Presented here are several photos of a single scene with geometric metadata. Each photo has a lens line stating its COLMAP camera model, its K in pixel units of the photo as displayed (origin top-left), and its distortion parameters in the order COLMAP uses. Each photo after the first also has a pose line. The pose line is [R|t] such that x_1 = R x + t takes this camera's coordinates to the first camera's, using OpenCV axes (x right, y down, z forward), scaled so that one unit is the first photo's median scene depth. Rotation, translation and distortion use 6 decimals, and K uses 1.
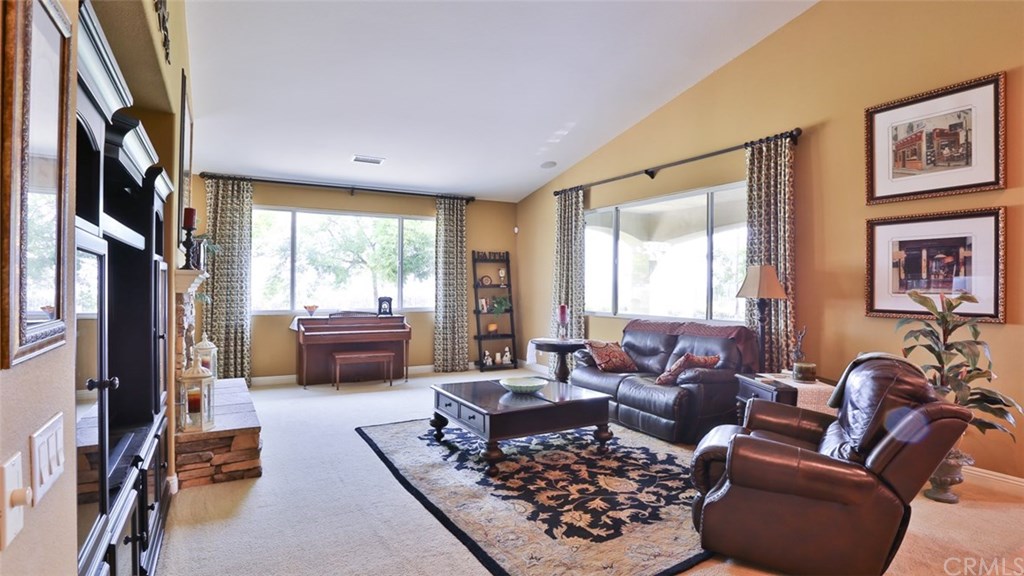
lens RADIAL K [[523.4, 0, 523.0], [0, 523.4, 288.3], [0, 0, 1]] dist [-0.093479, 0.044312]
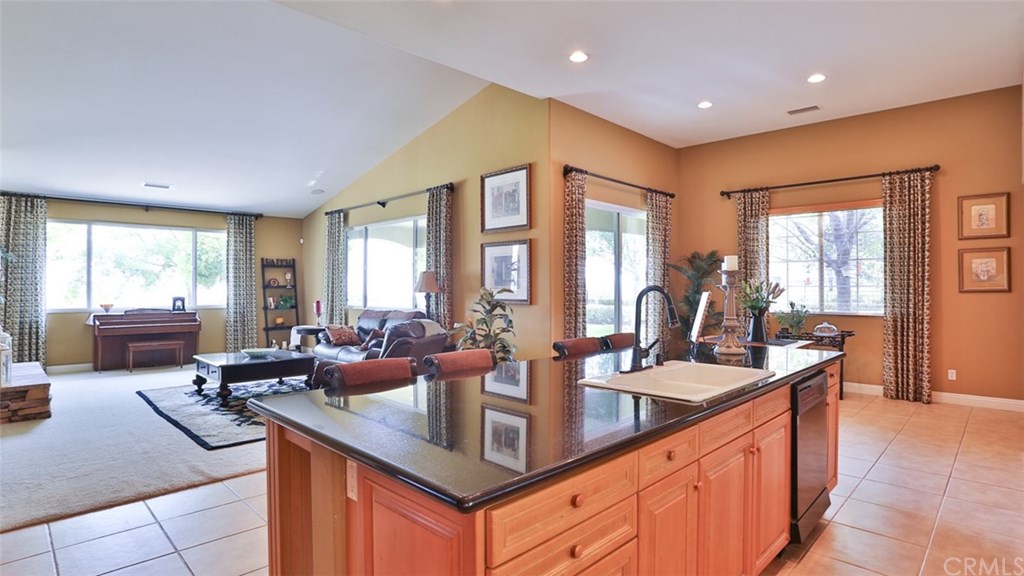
lens RADIAL K [[522.7, 0, 517.8], [0, 522.7, 287.1], [0, 0, 1]] dist [-0.067254, 0.027316]
pose [[0.966943, -0.007759, 0.254874, 0.217444], [0.009191, 0.999948, -0.004429, 0.008226], [-0.254827, 0.006625, 0.966964, -0.385781]]
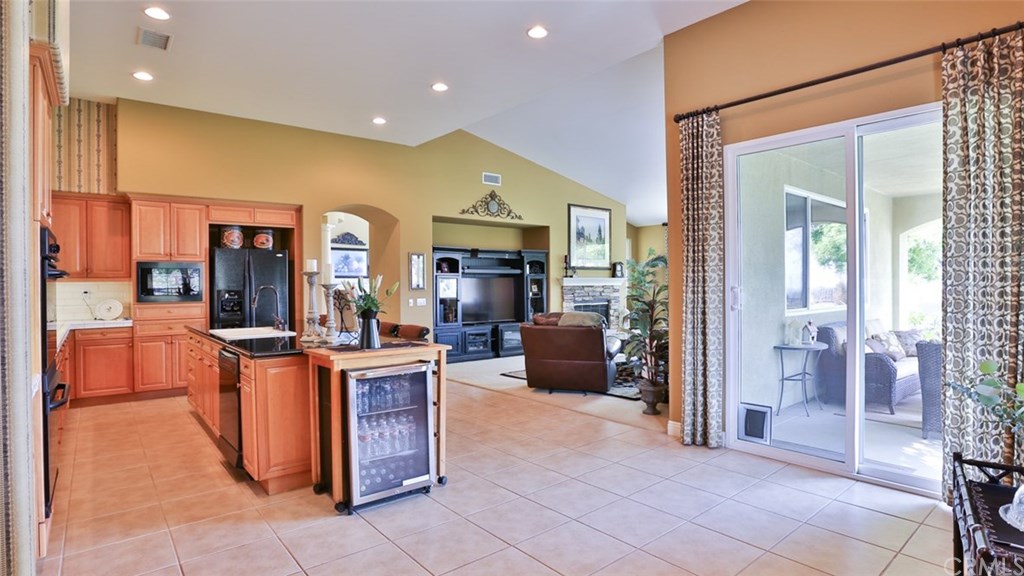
lens RADIAL K [[523.4, 0, 523.0], [0, 523.4, 288.3], [0, 0, 1]] dist [-0.093479, 0.044312]
pose [[0.165114, -0.003064, -0.986270, 1.124334], [0.005247, 0.999984, -0.002228, 0.015296], [0.986261, -0.004807, 0.165127, 0.155353]]
